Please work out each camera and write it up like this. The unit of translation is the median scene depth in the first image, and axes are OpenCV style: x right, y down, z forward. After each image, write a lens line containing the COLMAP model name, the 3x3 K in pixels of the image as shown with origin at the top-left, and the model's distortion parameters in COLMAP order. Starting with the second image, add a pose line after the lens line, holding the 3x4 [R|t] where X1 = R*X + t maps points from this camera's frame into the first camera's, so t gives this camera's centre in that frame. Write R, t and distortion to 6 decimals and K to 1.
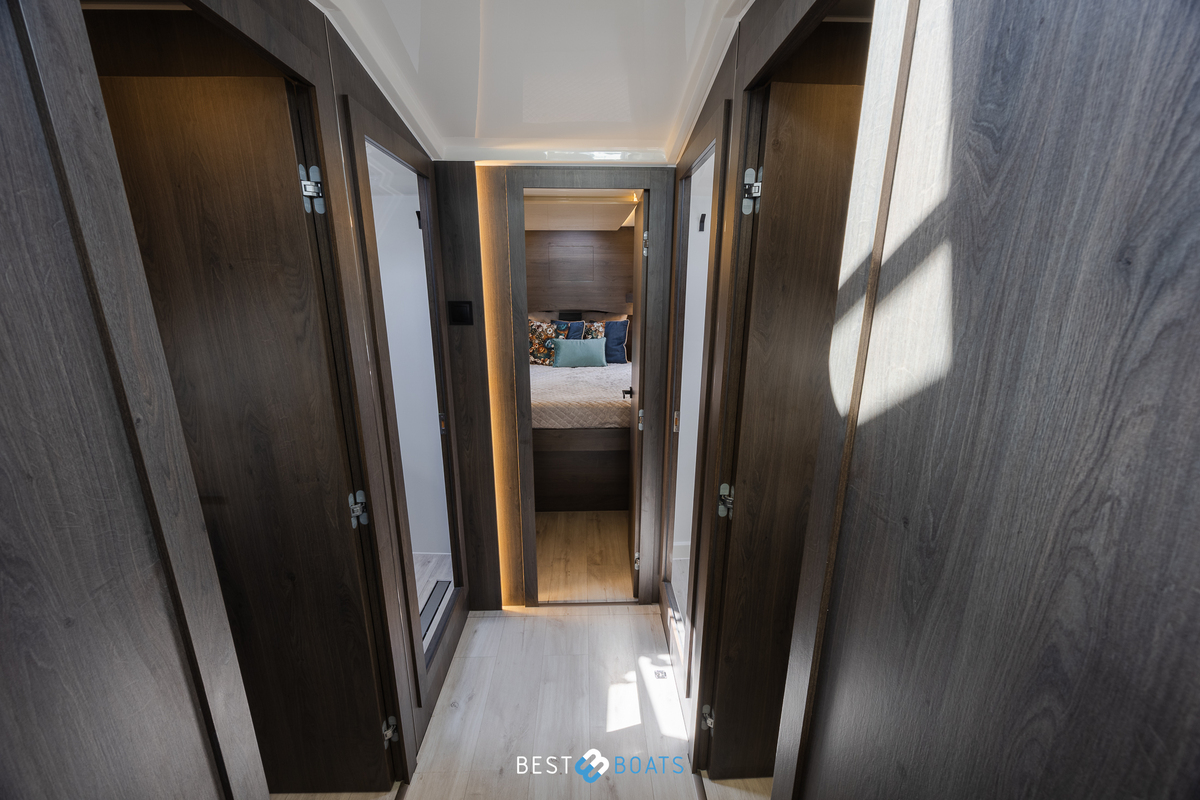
lens RADIAL K [[467.9, 0, 596.3], [0, 467.9, 405.6], [0, 0, 1]] dist [-0.002033, -0.000008]
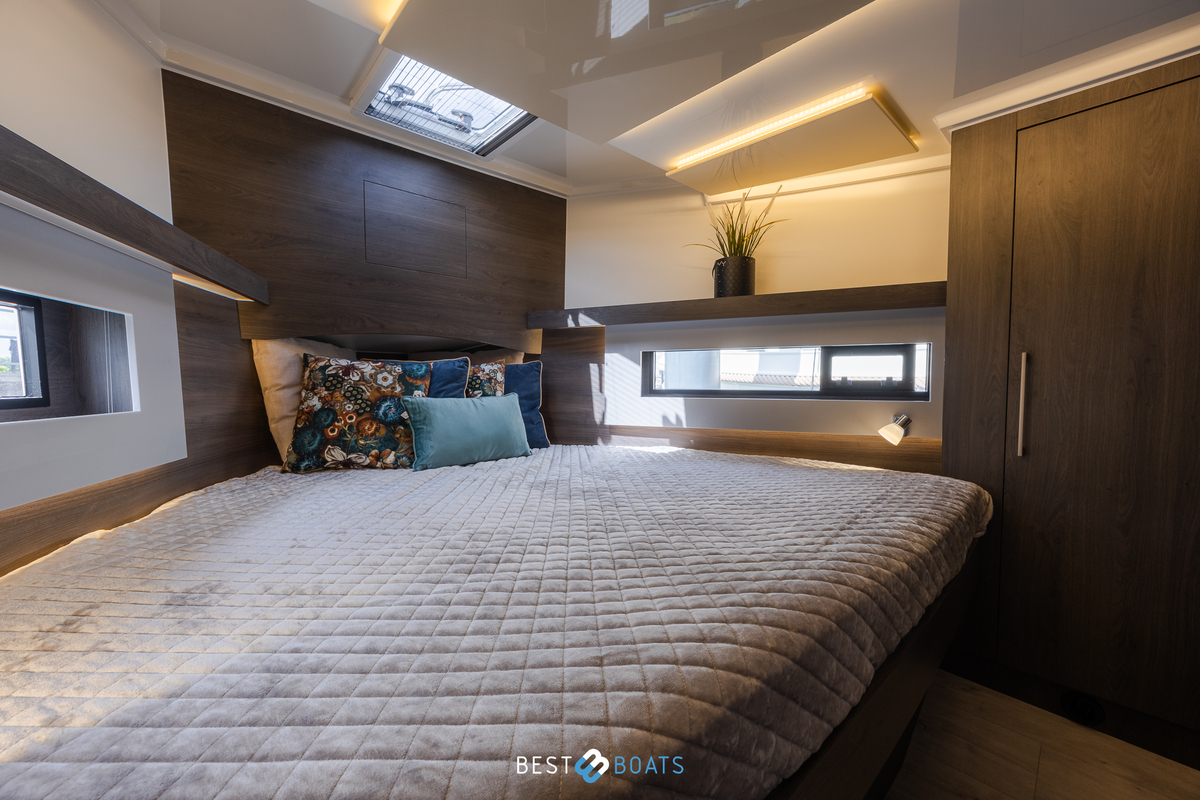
lens RADIAL K [[467.9, 0, 596.3], [0, 467.9, 405.6], [0, 0, 1]] dist [-0.002033, -0.000008]
pose [[0.756947, -0.029309, 0.652819, -0.221941], [0.166412, 0.974704, -0.149195, -0.051125], [-0.631933, 0.221570, 0.742676, 0.607848]]
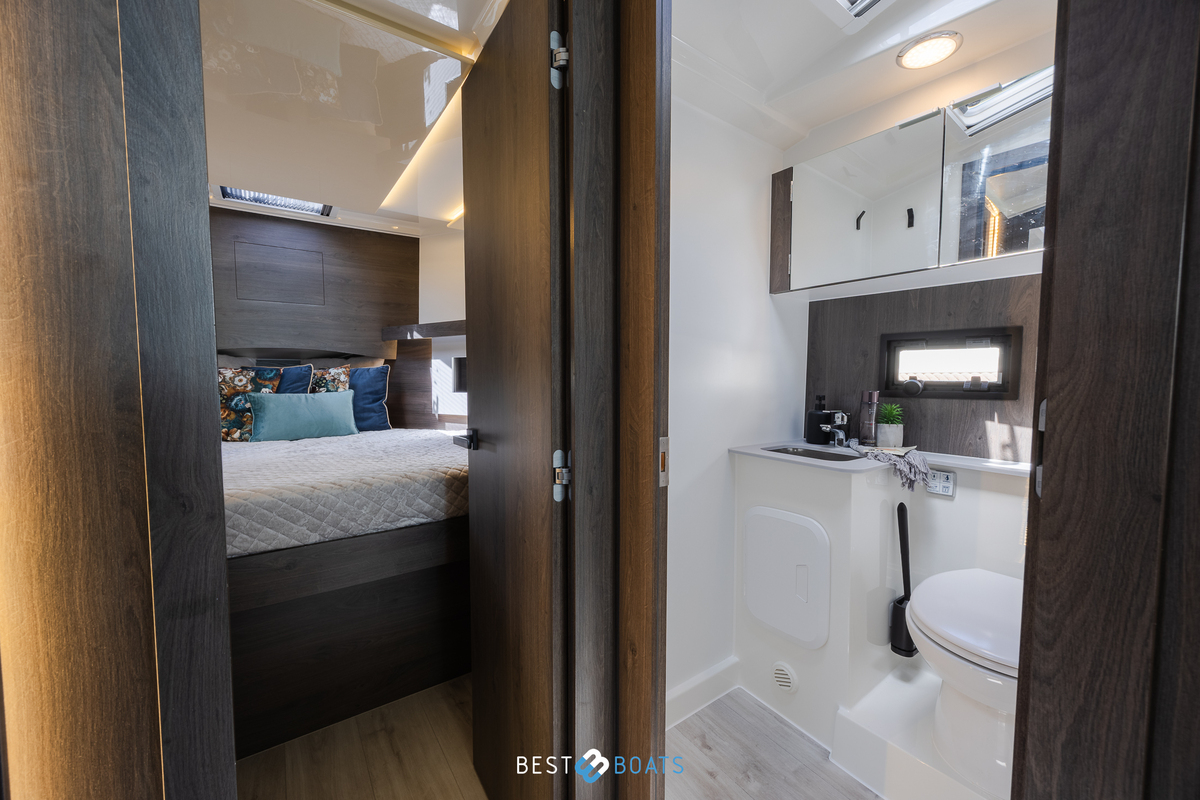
lens RADIAL K [[464.8, 0, 599.3], [0, 464.8, 405.2], [0, 0, 1]] dist [0.003057, 0.000062]
pose [[0.833002, -0.034461, 0.552195, -0.050119], [0.143667, 0.977295, -0.155735, 0.019692], [-0.534291, 0.209060, 0.819040, 0.314466]]
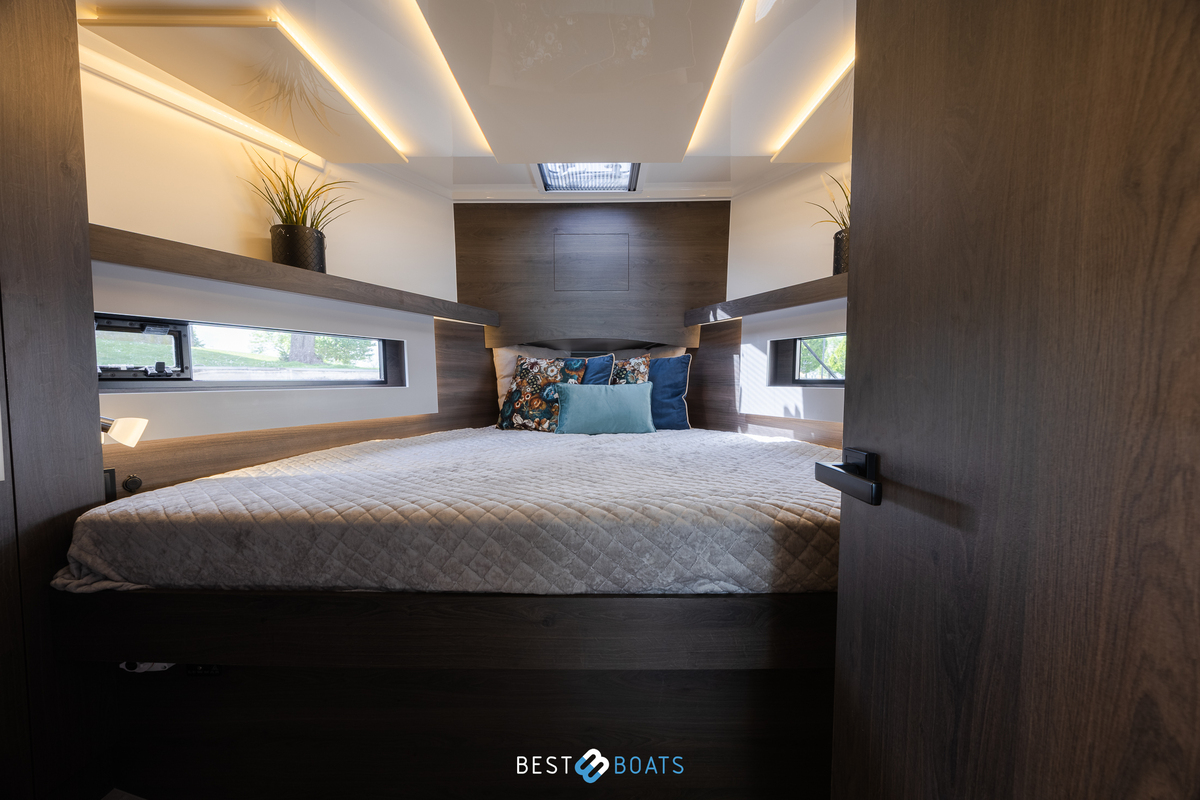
lens RADIAL K [[458.0, 0, 599.7], [0, 458.0, 402.5], [0, 0, 1]] dist [0.000701, 0.000083]
pose [[0.999460, 0.001810, -0.032797, -0.023825], [-0.008492, 0.978774, -0.204764, -0.009454], [0.031730, 0.204932, 0.978262, 0.470113]]
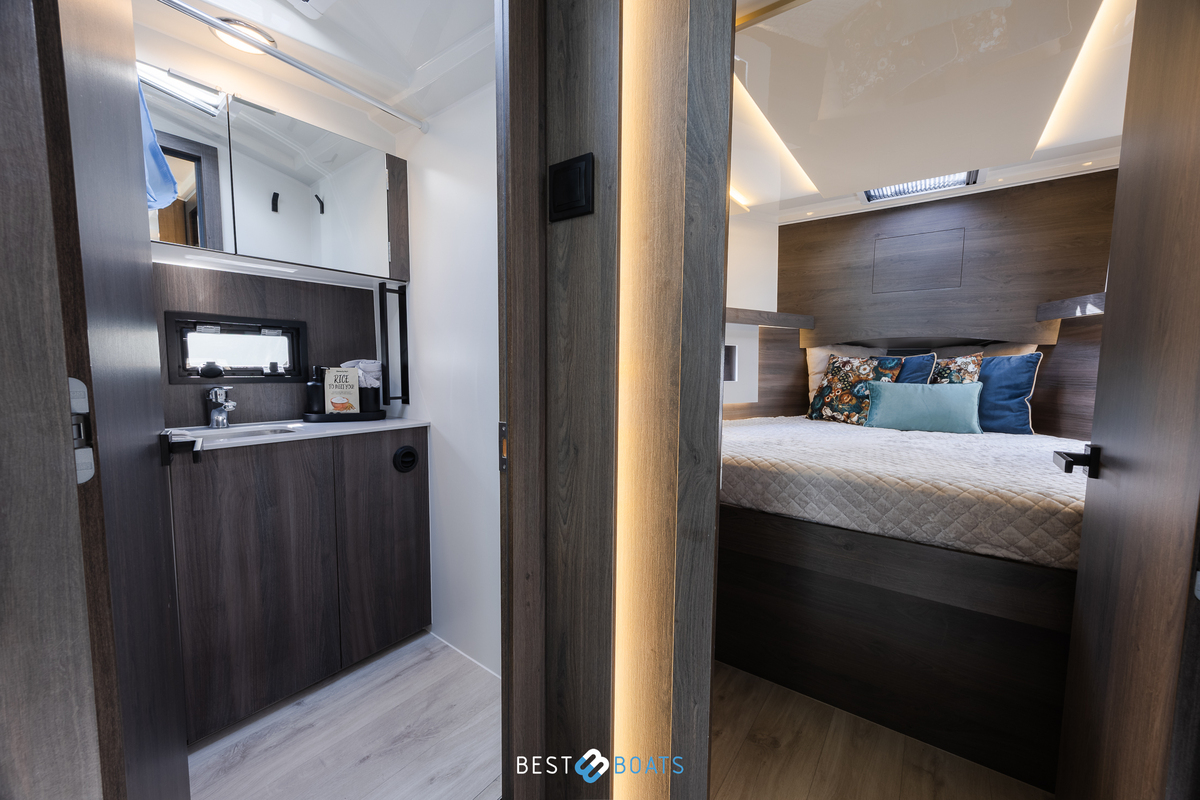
lens RADIAL K [[464.8, 0, 599.3], [0, 464.8, 405.2], [0, 0, 1]] dist [0.003057, 0.000062]
pose [[0.791874, 0.060210, -0.607709, -0.001253], [-0.166492, 0.978716, -0.119979, 0.017843], [0.587551, 0.196187, 0.785044, 0.326570]]
